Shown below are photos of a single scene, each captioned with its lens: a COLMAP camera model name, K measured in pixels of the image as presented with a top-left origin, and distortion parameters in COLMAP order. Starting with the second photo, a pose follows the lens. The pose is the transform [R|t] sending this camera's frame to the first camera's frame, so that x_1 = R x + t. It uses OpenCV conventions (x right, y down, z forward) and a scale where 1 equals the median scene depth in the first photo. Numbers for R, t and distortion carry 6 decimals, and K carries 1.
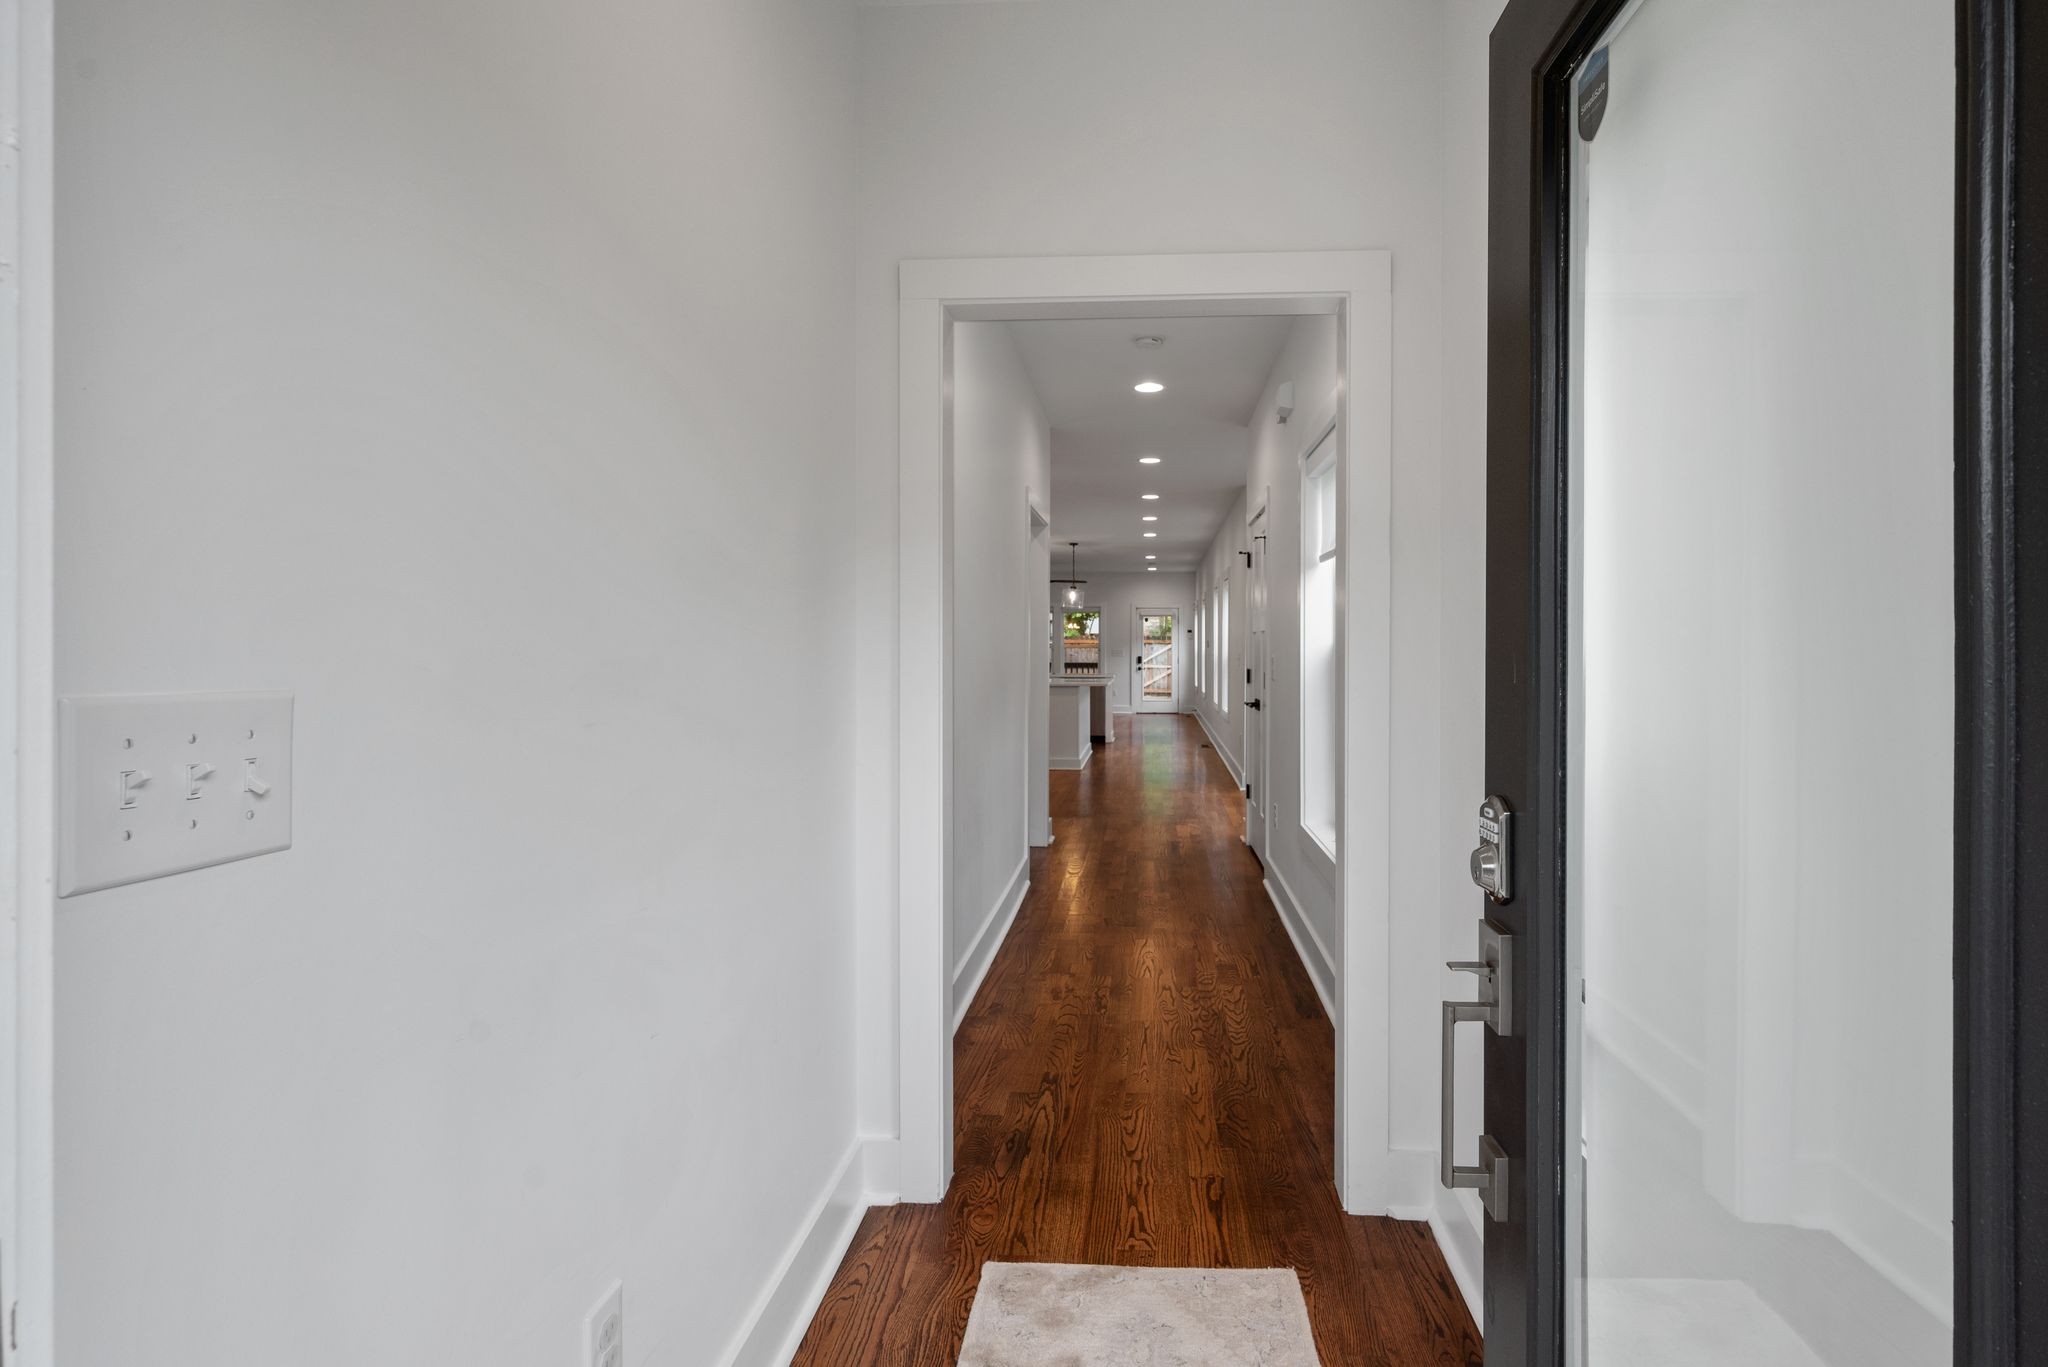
lens RADIAL K [[970.8, 0, 1035.5], [0, 970.8, 648.8], [0, 0, 1]] dist [-0.000266, -0.000110]
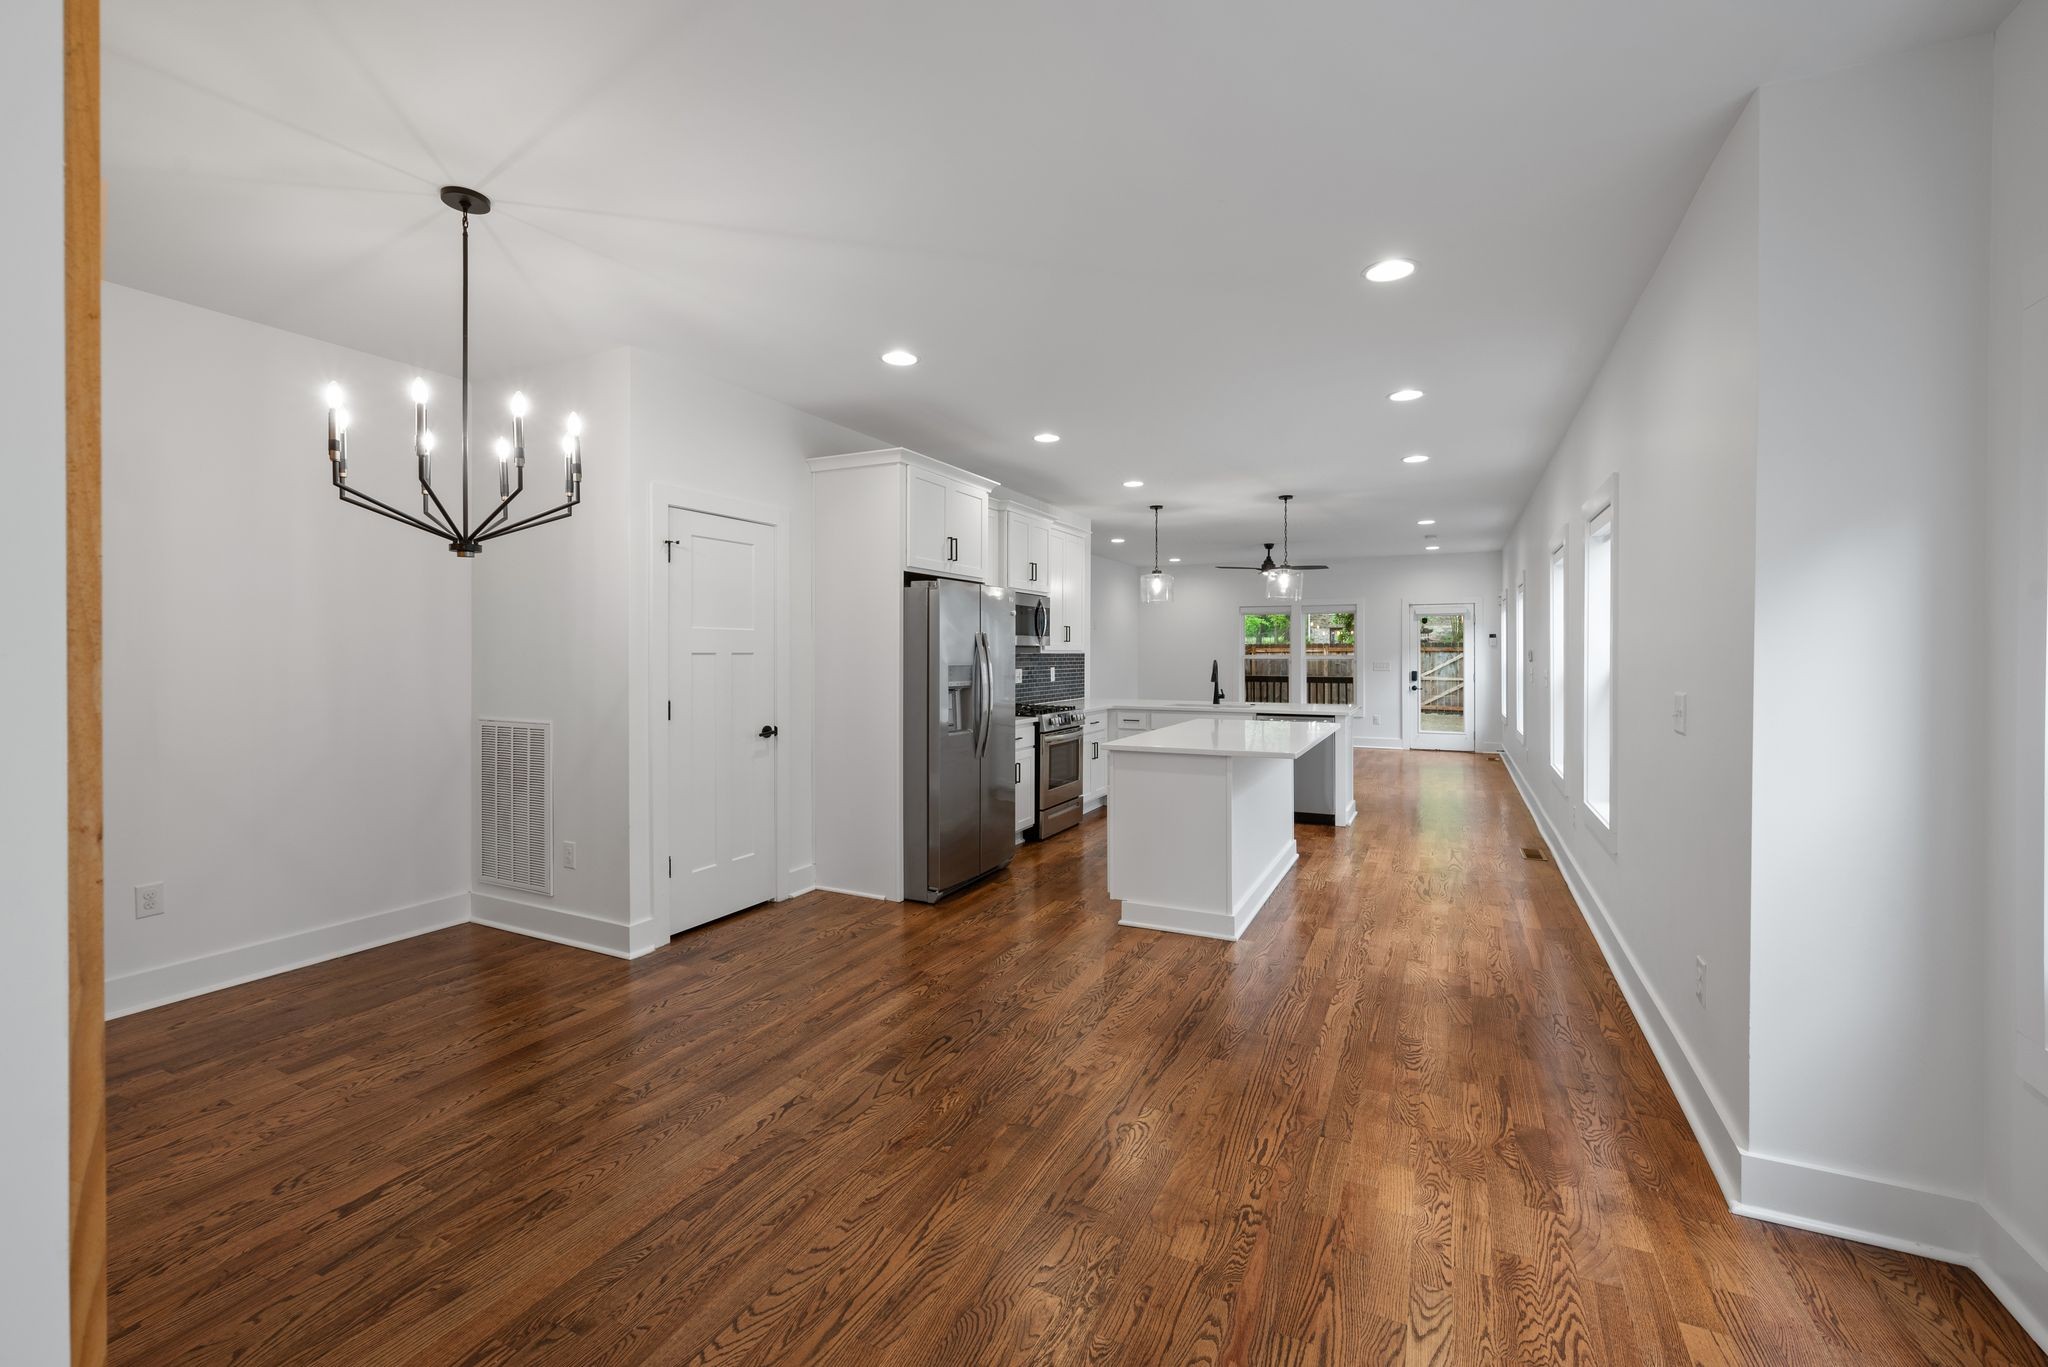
lens RADIAL K [[853.8, 0, 1029.5], [0, 853.8, 652.0], [0, 0, 1]] dist [0.000622, -0.000156]
pose [[0.944283, -0.004611, -0.329103, 0.049933], [0.003135, 0.999983, -0.005015, -0.004573], [0.329121, 0.003704, 0.944281, 0.335990]]
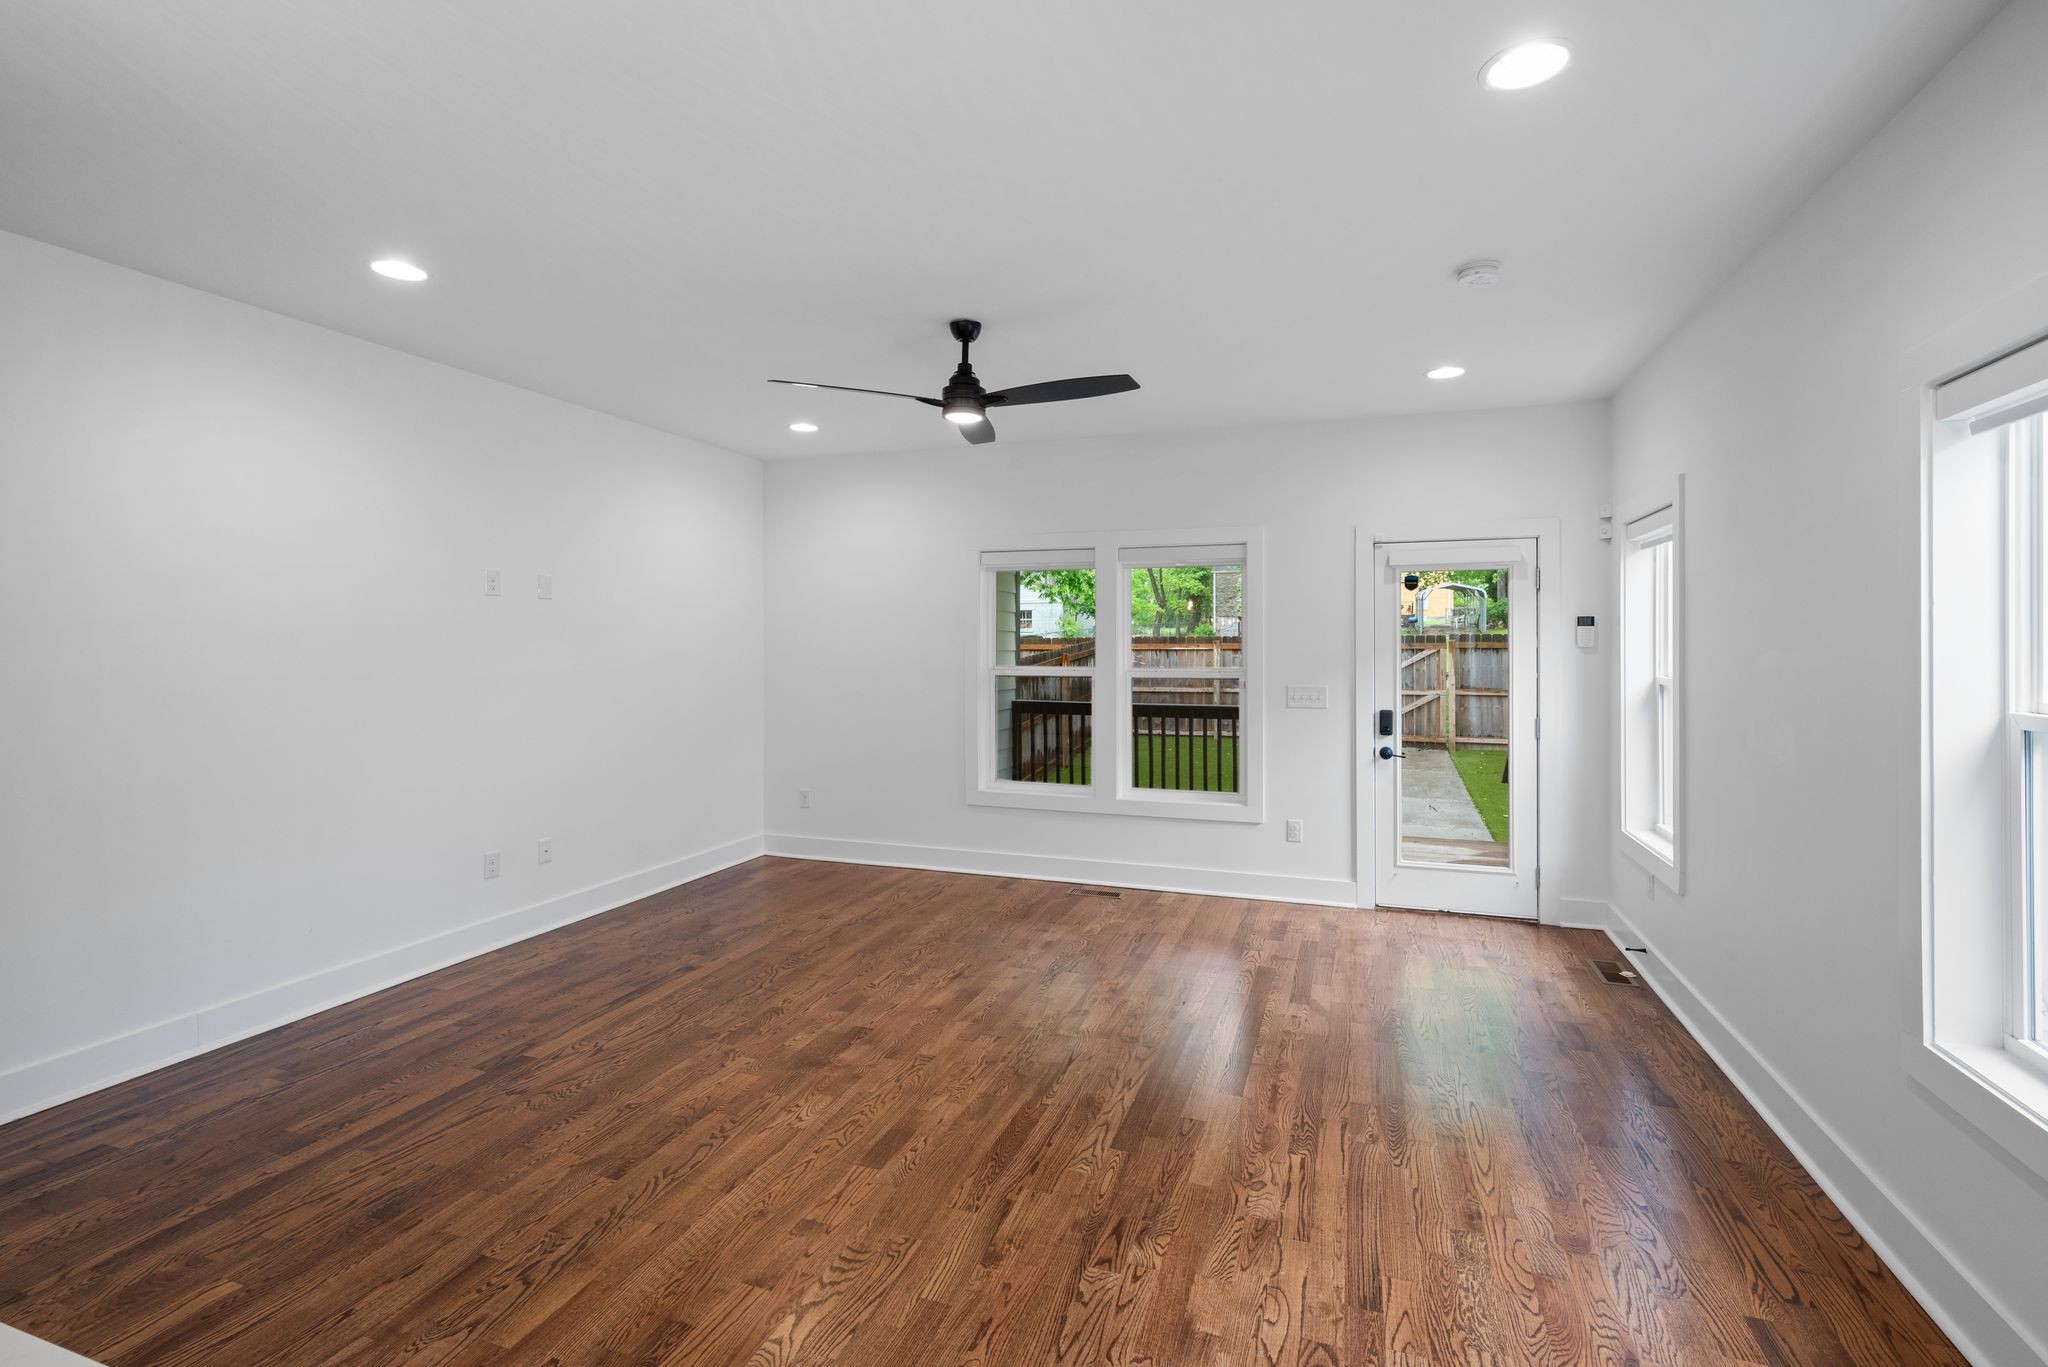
lens RADIAL K [[932.5, 0, 1038.8], [0, 932.5, 645.5], [0, 0, 1]] dist [0.000104, -0.000086]
pose [[0.976942, -0.004341, -0.213462, 0.071673], [0.003742, 0.999988, -0.003210, -0.011572], [0.213474, 0.002337, 0.976946, 0.772690]]
